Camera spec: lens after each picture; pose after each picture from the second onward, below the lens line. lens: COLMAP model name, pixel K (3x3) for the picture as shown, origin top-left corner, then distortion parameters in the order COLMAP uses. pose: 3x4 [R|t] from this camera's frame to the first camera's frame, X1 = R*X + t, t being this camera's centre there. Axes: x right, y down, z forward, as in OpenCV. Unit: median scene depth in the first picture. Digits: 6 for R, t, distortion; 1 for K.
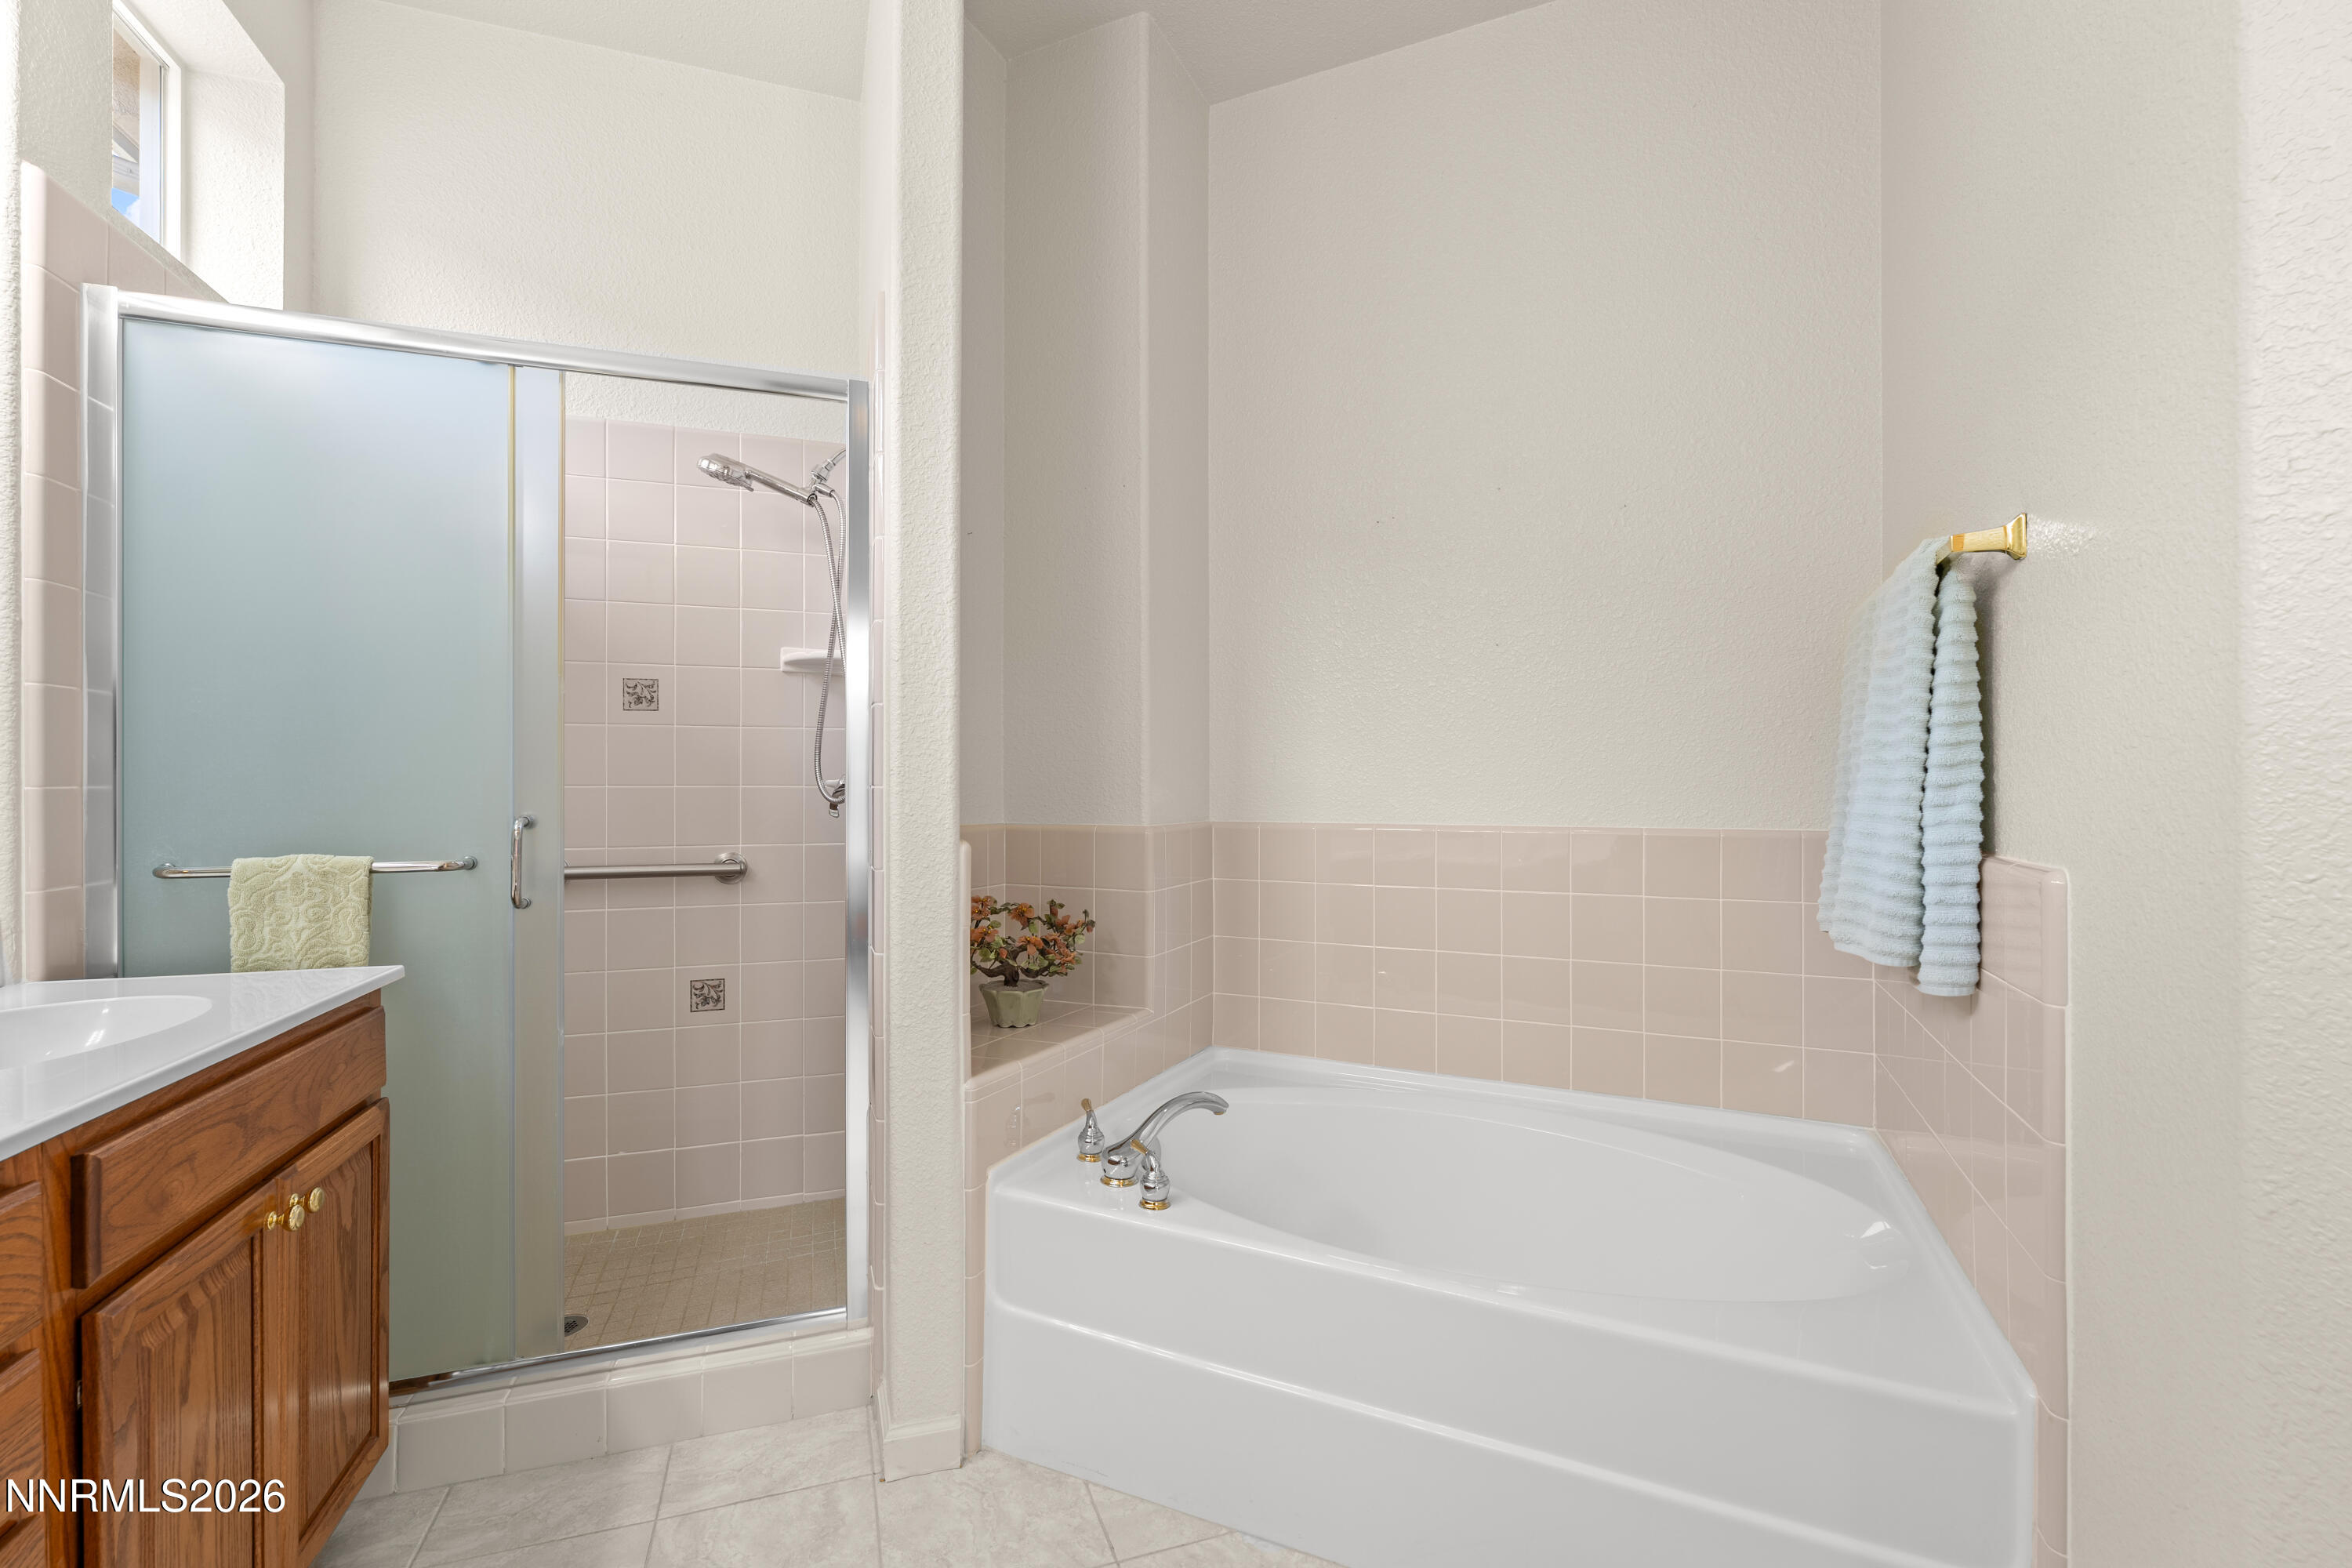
lens RADIAL K [[1009.0, 0, 1177.9], [0, 1009.0, 778.1], [0, 0, 1]] dist [-0.001914, 0.000638]
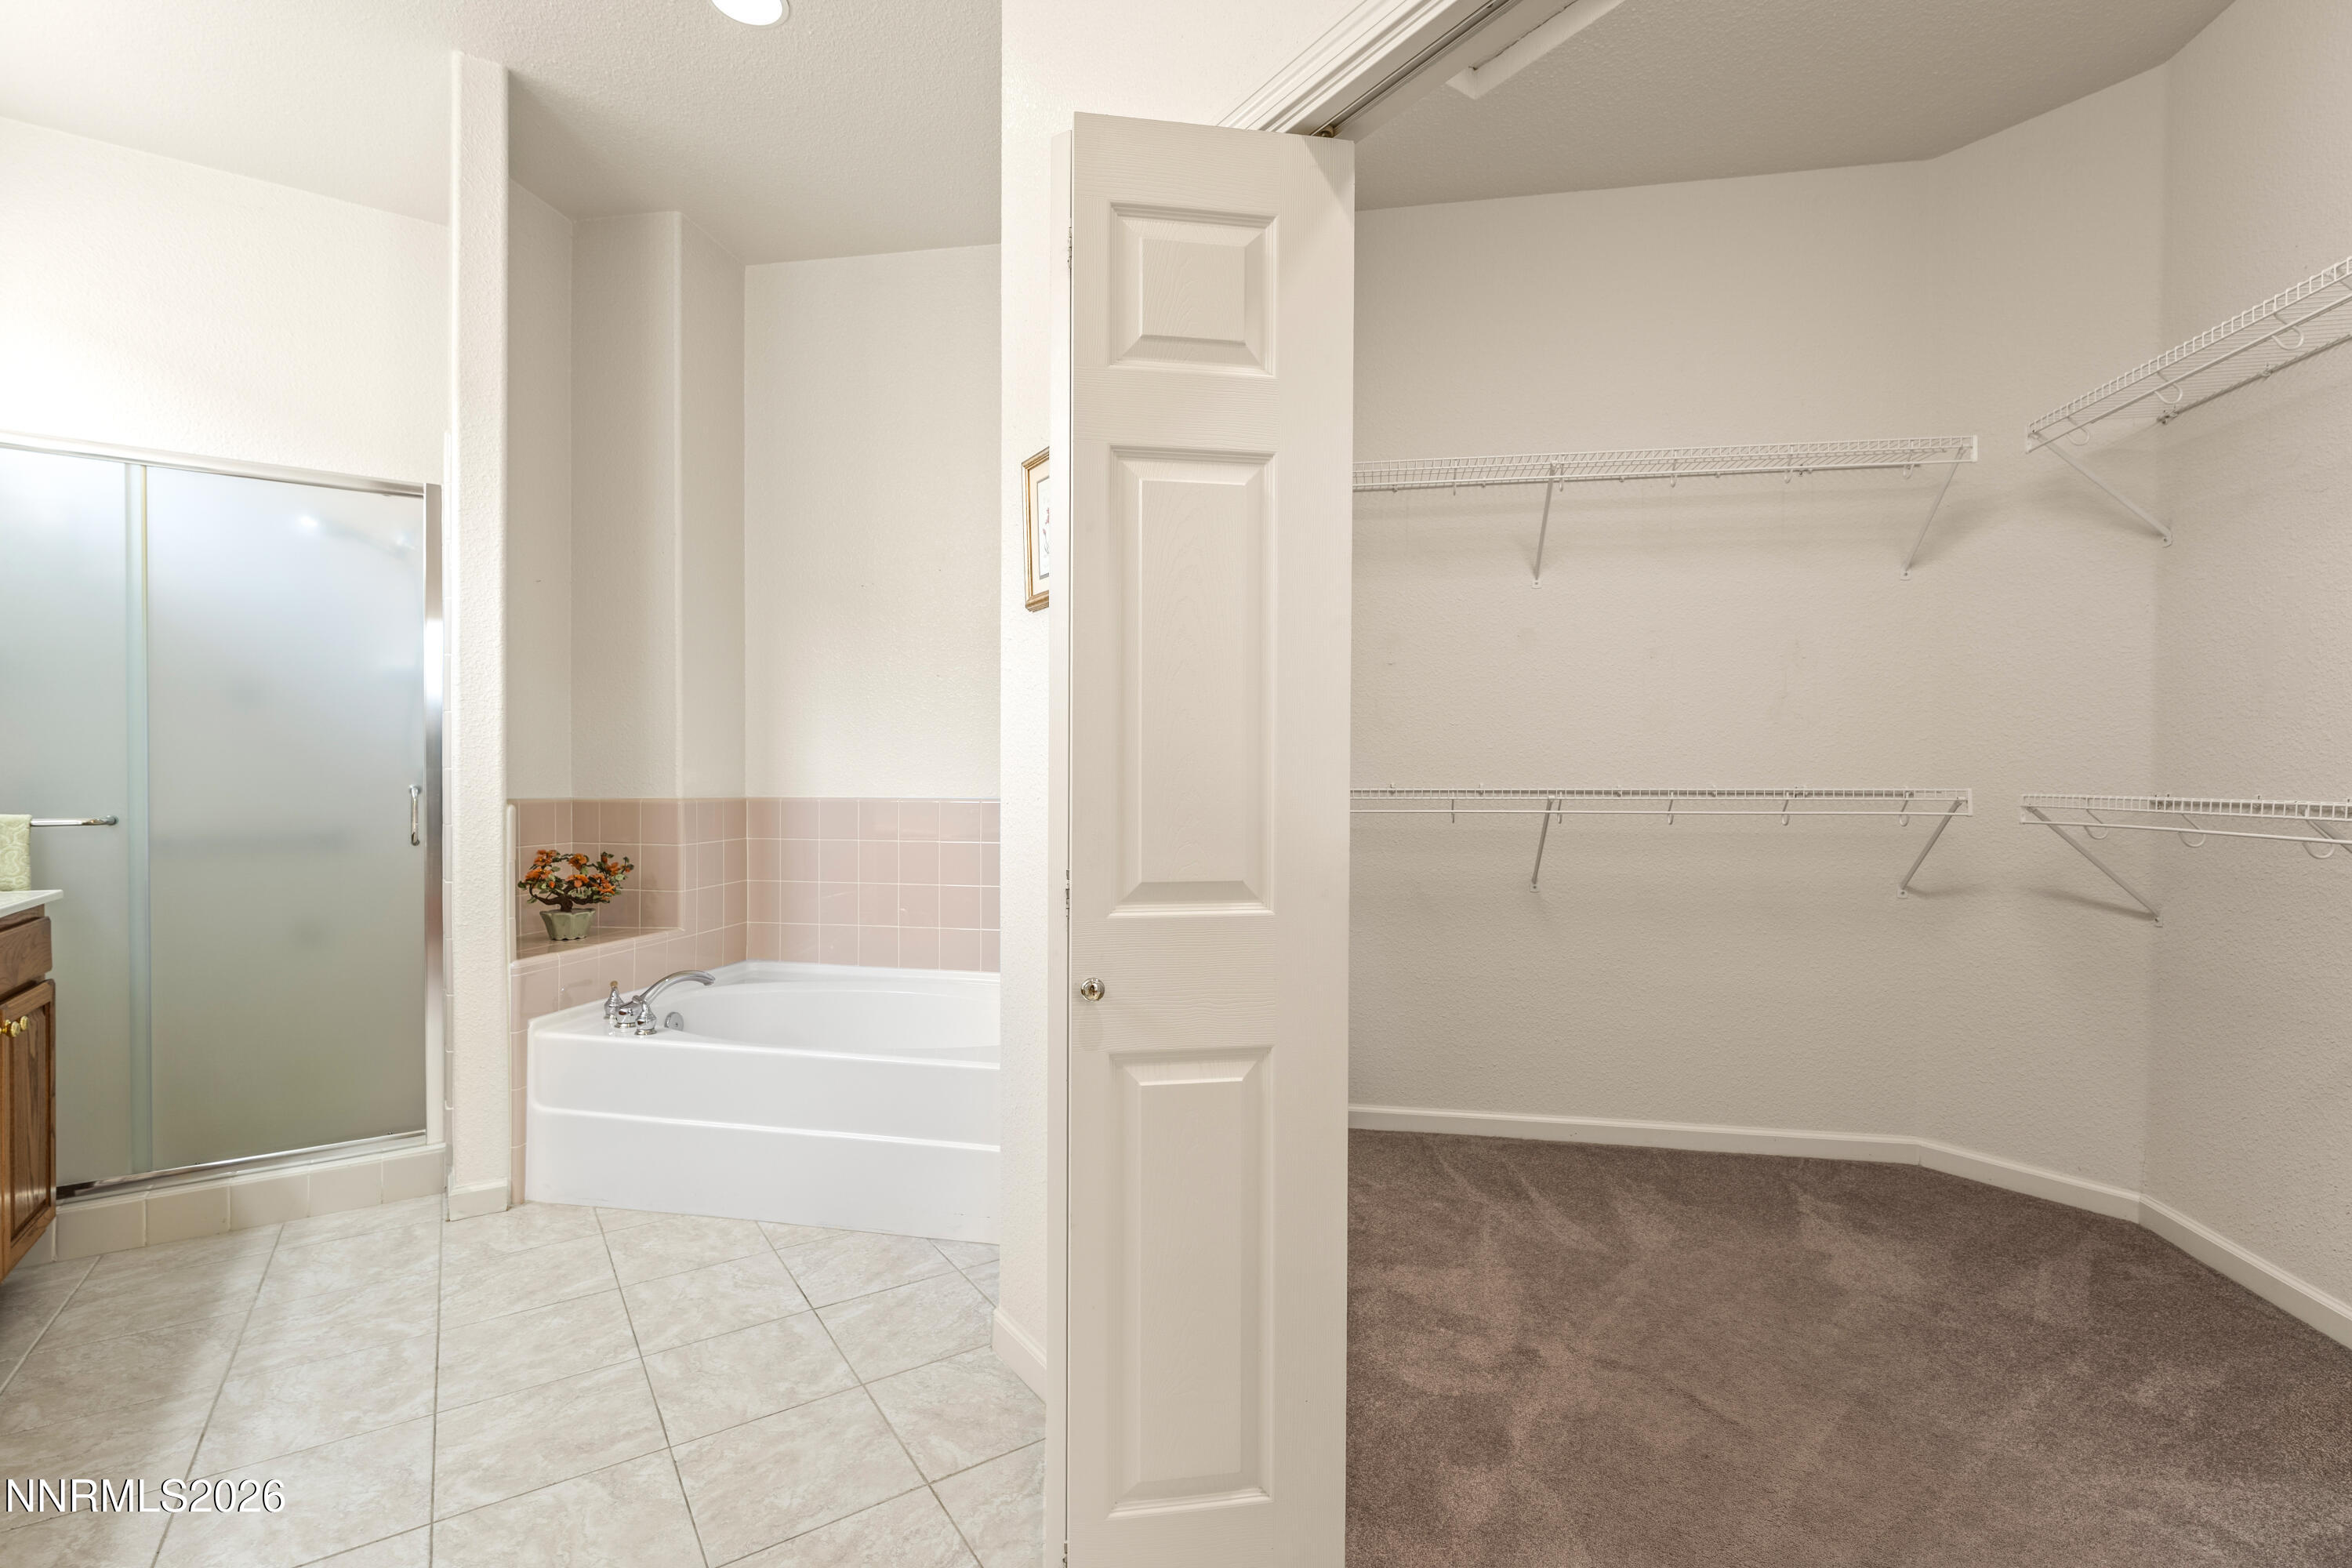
lens RADIAL K [[1048.4, 0, 1176.0], [0, 1048.4, 784.0], [0, 0, 1]] dist [0.002197, -0.000874]
pose [[0.966903, 0.002647, 0.255130, 0.339065], [-0.006825, 0.999857, 0.015491, 0.000795], [-0.255053, -0.016720, 0.966783, -0.747768]]
